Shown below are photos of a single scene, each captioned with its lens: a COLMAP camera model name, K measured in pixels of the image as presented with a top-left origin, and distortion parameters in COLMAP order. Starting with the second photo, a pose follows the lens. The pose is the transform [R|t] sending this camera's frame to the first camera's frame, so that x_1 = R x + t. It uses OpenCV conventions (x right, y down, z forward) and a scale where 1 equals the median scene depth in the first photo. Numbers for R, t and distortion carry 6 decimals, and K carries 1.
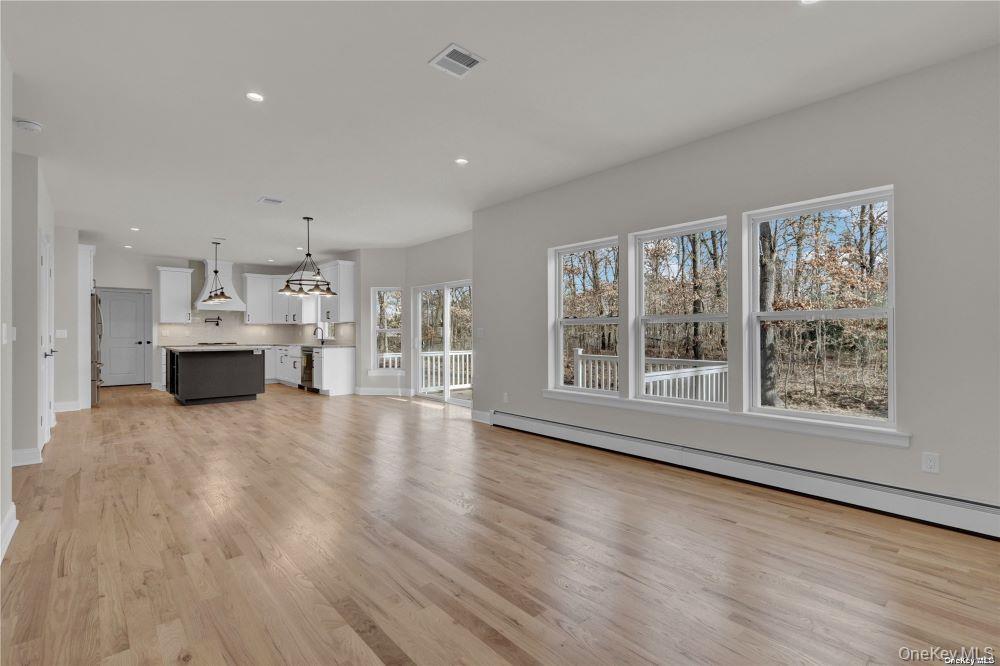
lens RADIAL K [[459.9, 0, 493.4], [0, 459.9, 333.6], [0, 0, 1]] dist [0.000154, -0.000107]
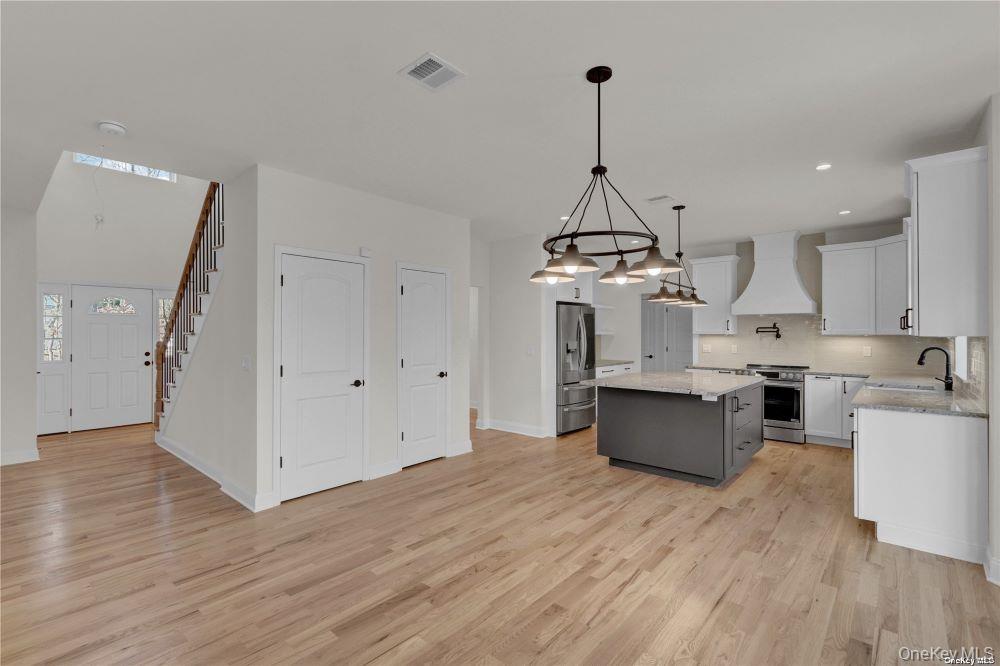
lens RADIAL K [[454.5, 0, 491.7], [0, 454.5, 331.3], [0, 0, 1]] dist [0.001406, -0.000201]
pose [[0.120552, -0.001370, -0.992706, -0.035980], [-0.001038, 0.999998, -0.001506, -0.031175], [0.992706, 0.001212, 0.120550, 0.675615]]
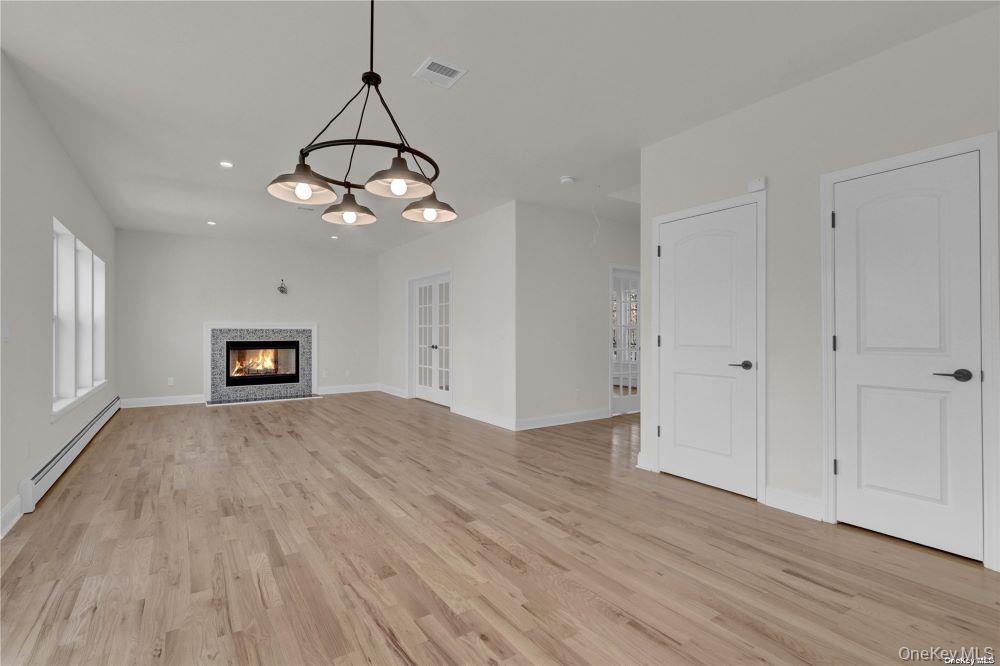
lens RADIAL K [[459.5, 0, 482.2], [0, 459.5, 333.5], [0, 0, 1]] dist [0.001967, -0.000374]
pose [[-0.990026, 0.001441, 0.140877, -0.402891], [0.001597, 0.999998, 0.000990, -0.000009], [-0.140875, 0.001206, -0.990027, 1.006527]]
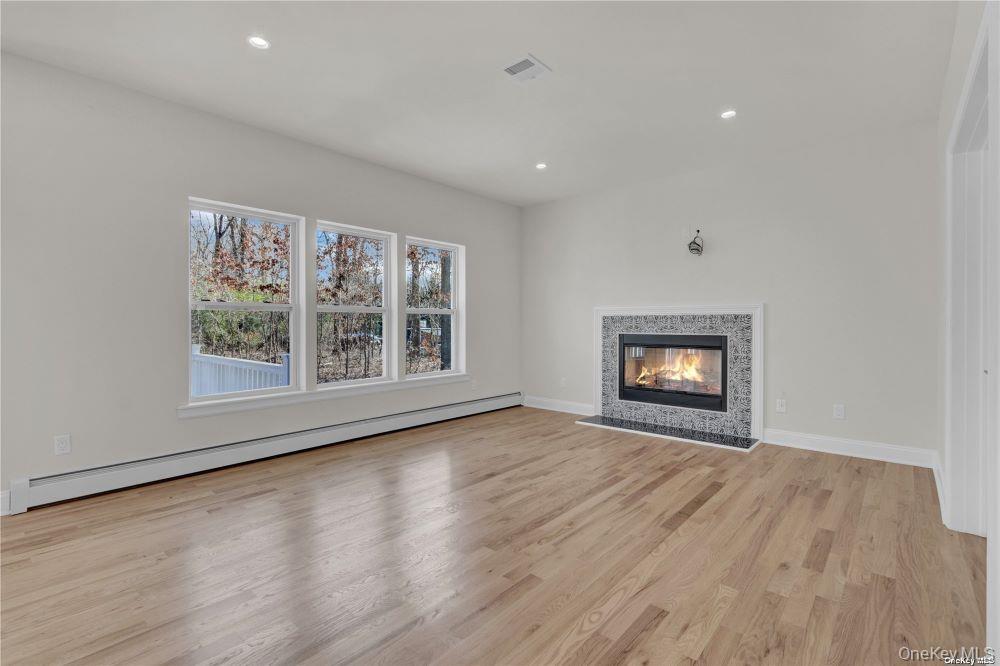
lens RADIAL K [[454.5, 0, 491.7], [0, 454.5, 331.3], [0, 0, 1]] dist [0.001406, -0.000201]
pose [[-0.114518, -0.017012, 0.993276, -0.371437], [0.002146, 0.999847, 0.017372, 0.000757], [-0.993419, 0.004121, -0.114464, 0.395432]]
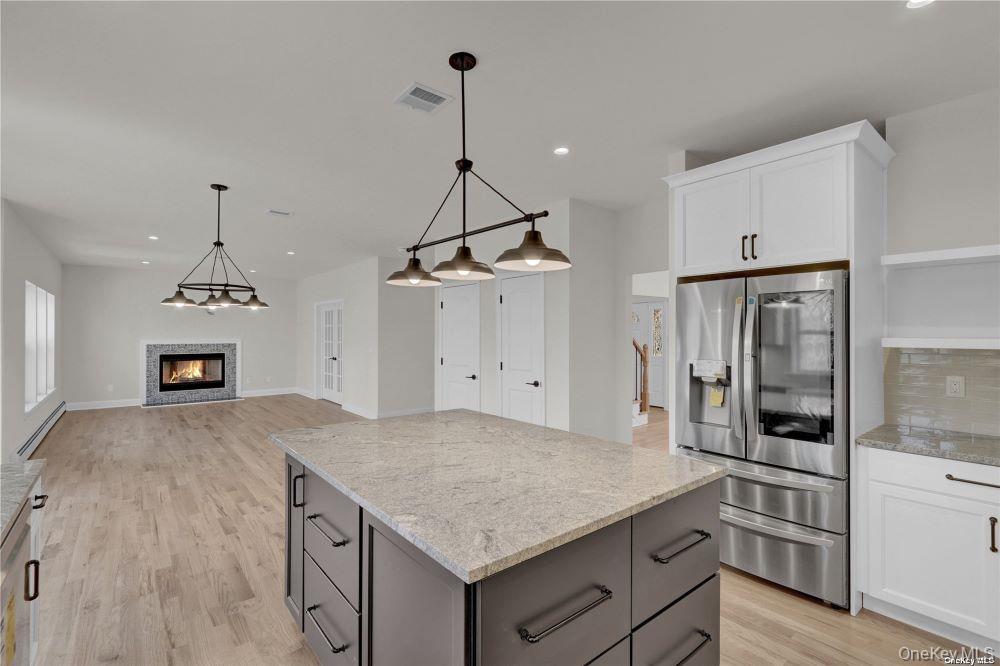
lens RADIAL K [[454.5, 0, 491.7], [0, 454.5, 331.3], [0, 0, 1]] dist [0.001406, -0.000201]
pose [[-0.999295, 0.001128, 0.037537, -0.623147], [0.000981, 0.999992, -0.003945, -0.037227], [-0.037541, -0.003906, -0.999287, 1.253263]]
